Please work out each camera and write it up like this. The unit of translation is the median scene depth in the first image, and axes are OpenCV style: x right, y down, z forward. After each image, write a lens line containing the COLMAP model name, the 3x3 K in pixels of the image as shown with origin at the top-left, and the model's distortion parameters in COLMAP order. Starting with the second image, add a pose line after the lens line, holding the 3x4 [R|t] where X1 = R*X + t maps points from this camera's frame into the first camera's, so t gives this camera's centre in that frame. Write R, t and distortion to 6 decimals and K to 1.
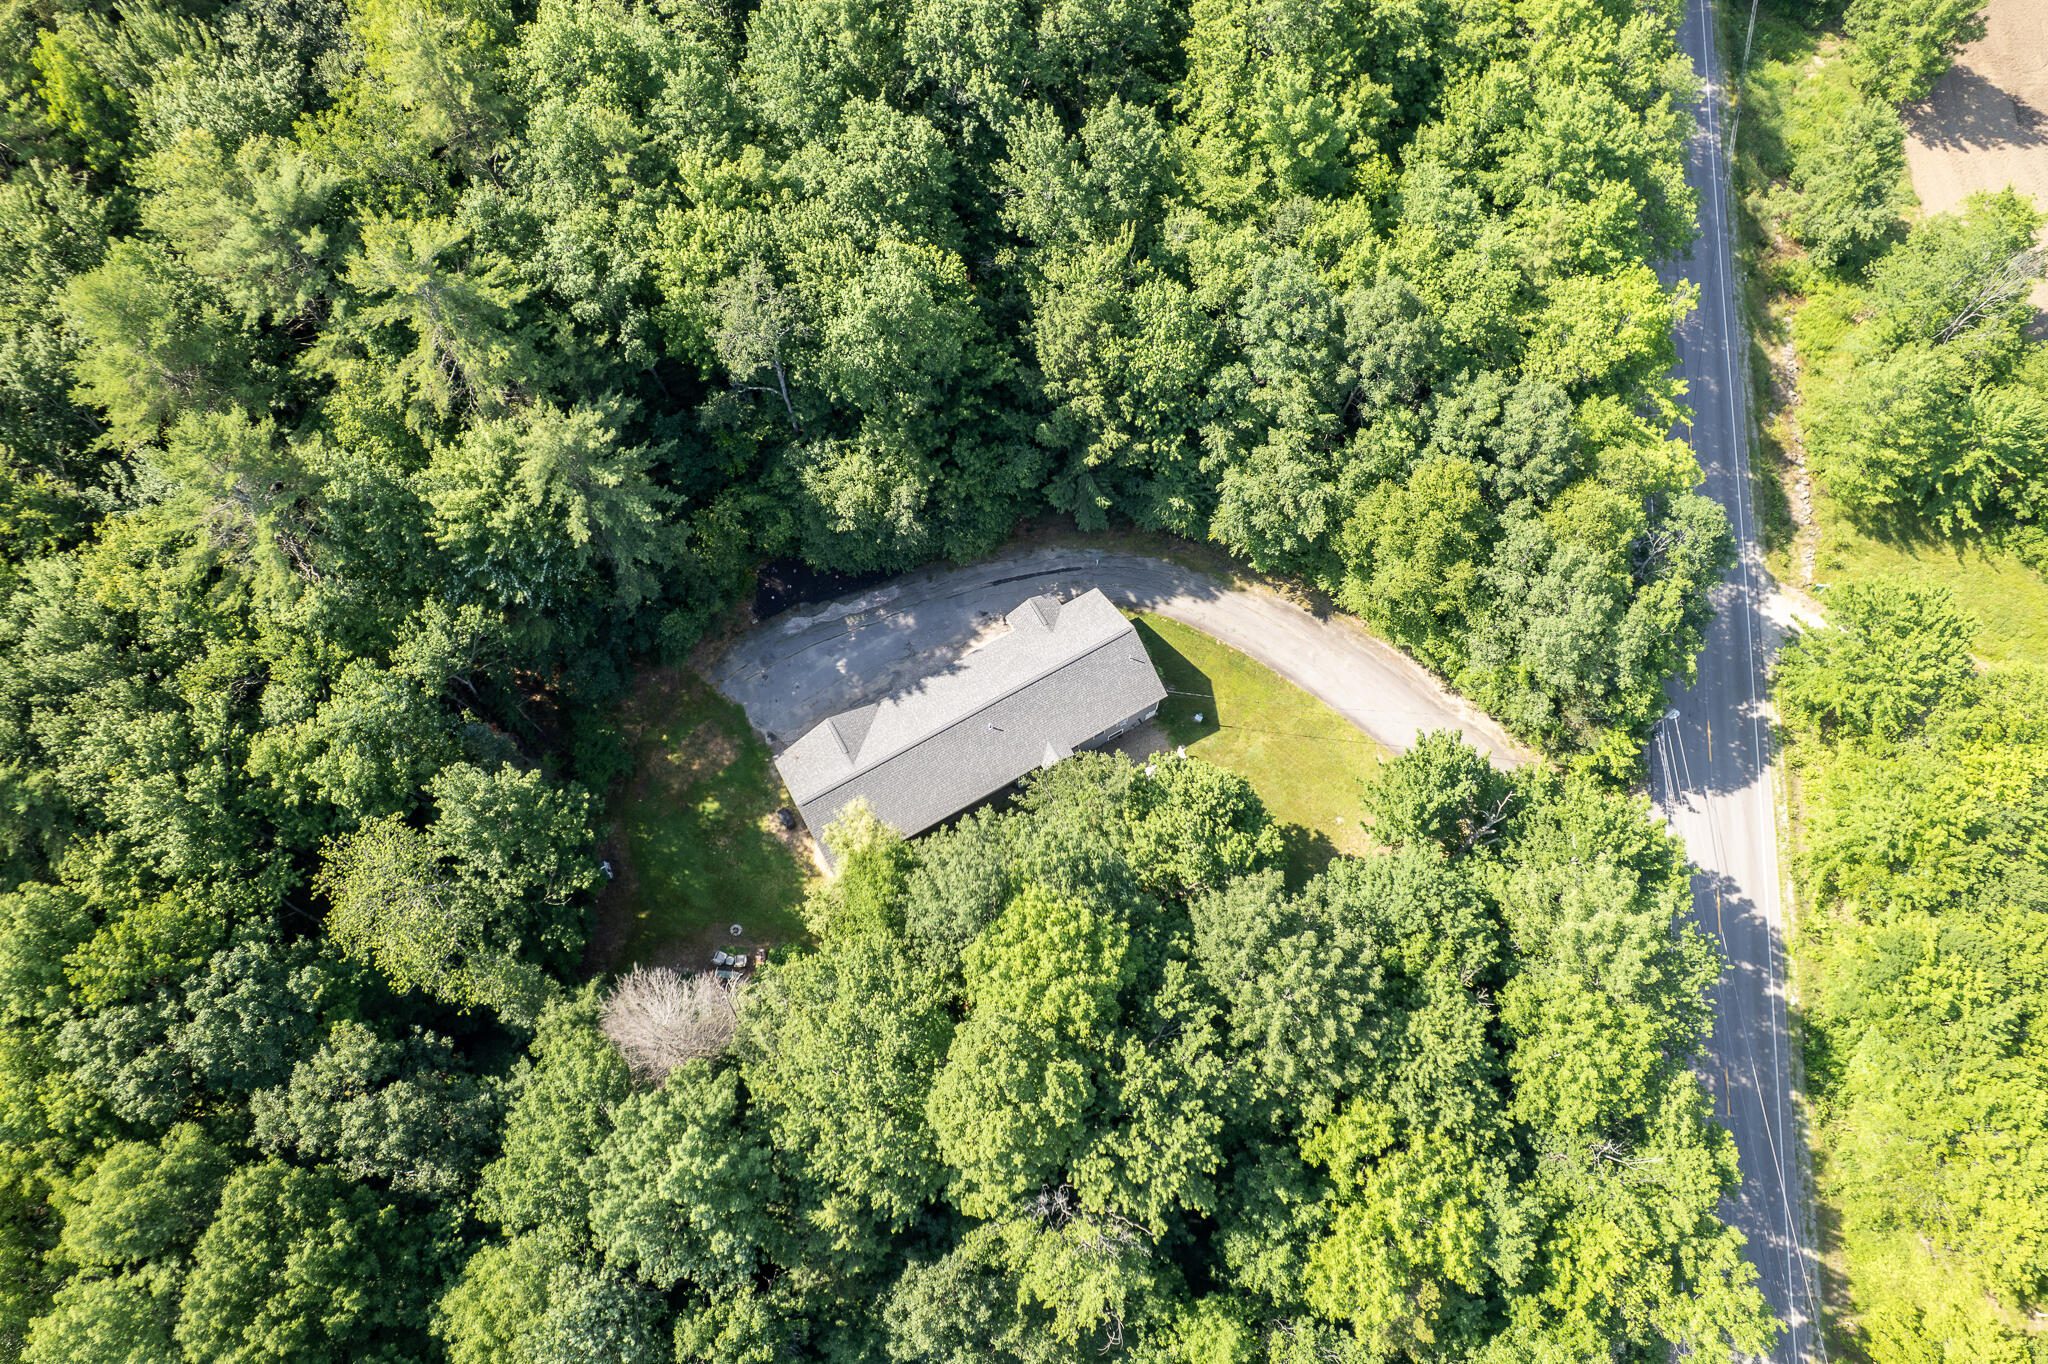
lens RADIAL K [[1334.9, 0, 1024.0], [0, 1334.9, 682.0], [0, 0, 1]] dist [0.000555, 0.001914]
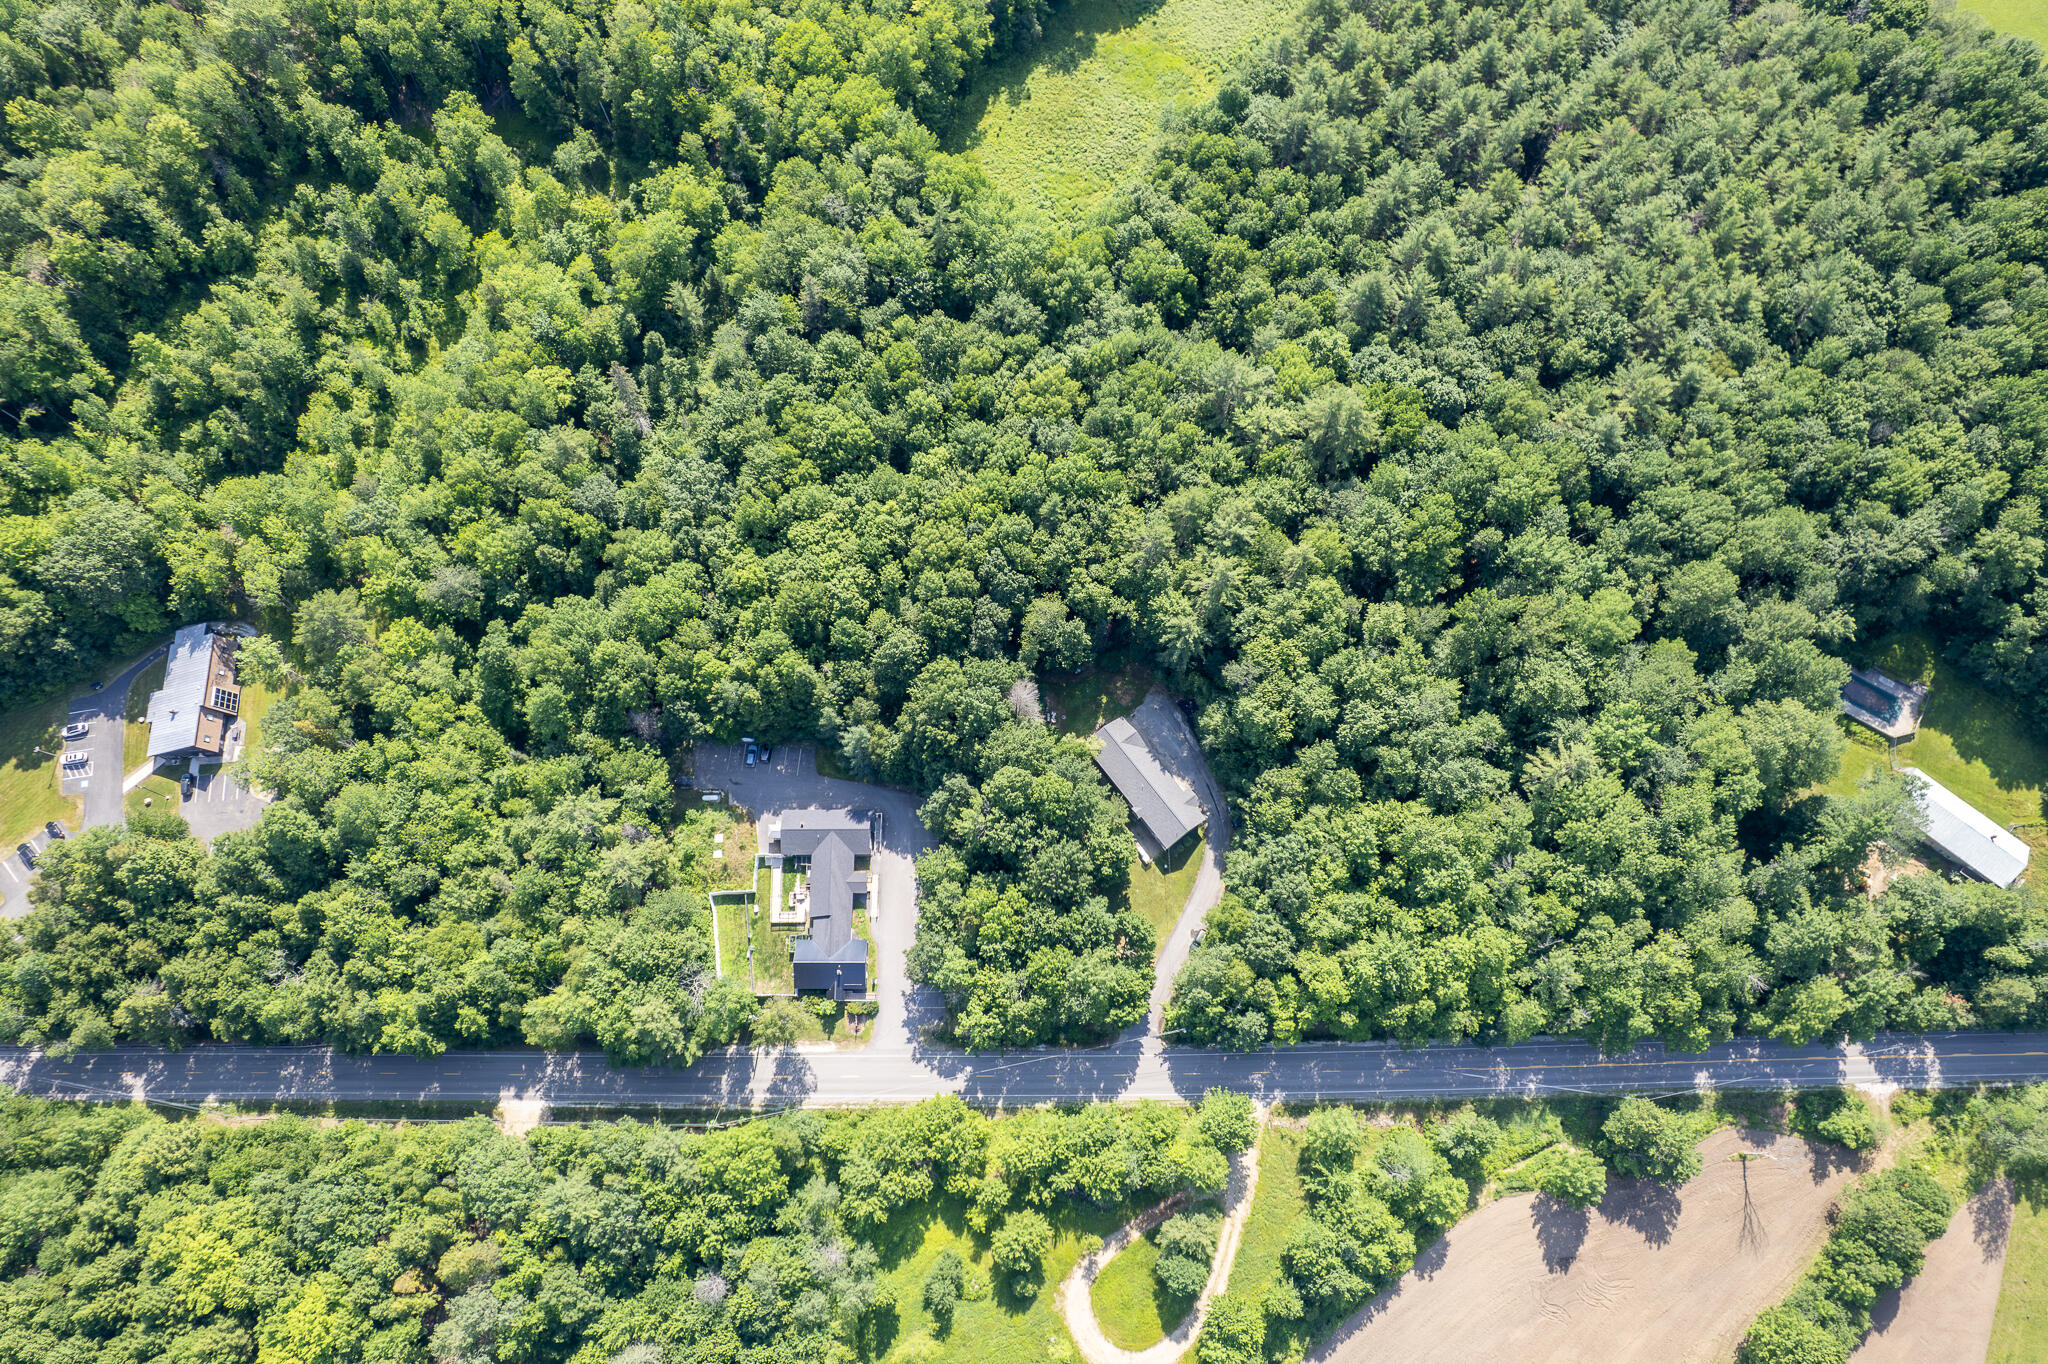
lens RADIAL K [[1334.9, 0, 1024.0], [0, 1334.9, 682.0], [0, 0, 1]] dist [0.000555, 0.001914]
pose [[0.128380, 0.938460, -0.320643, 0.760007], [-0.924952, 0.229936, 0.302644, -0.758299], [0.357746, 0.257726, 0.897549, -1.990949]]
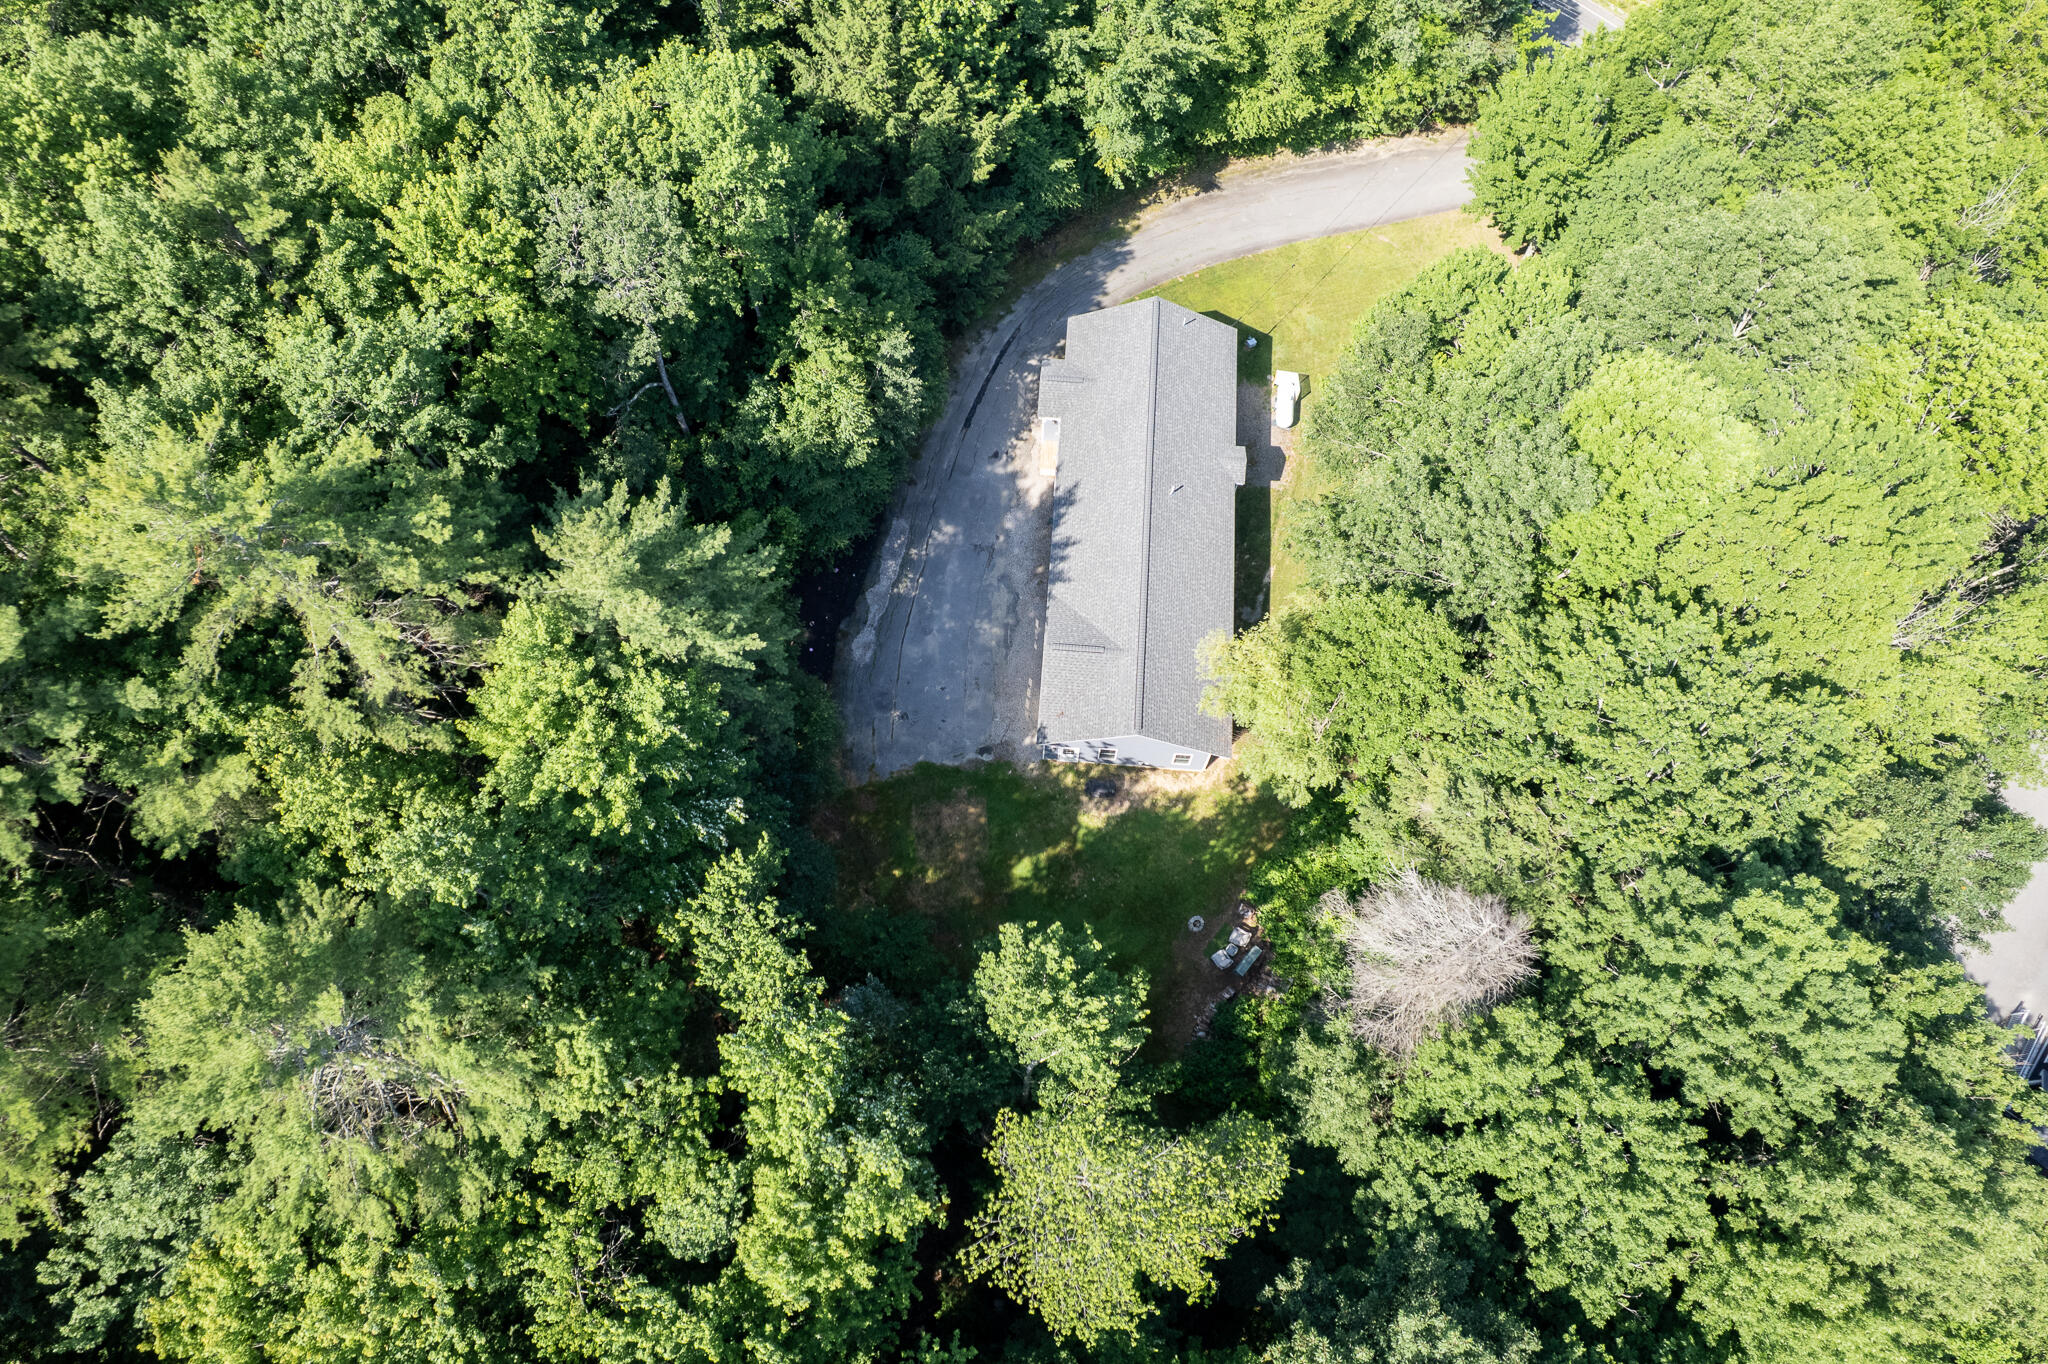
lens RADIAL K [[1334.9, 0, 1024.0], [0, 1334.9, 682.0], [0, 0, 1]] dist [0.000555, 0.001914]
pose [[0.546649, -0.759406, 0.352813, -0.493370], [0.763813, 0.624887, 0.161574, -0.102087], [-0.343168, 0.181159, 0.921638, 0.388955]]
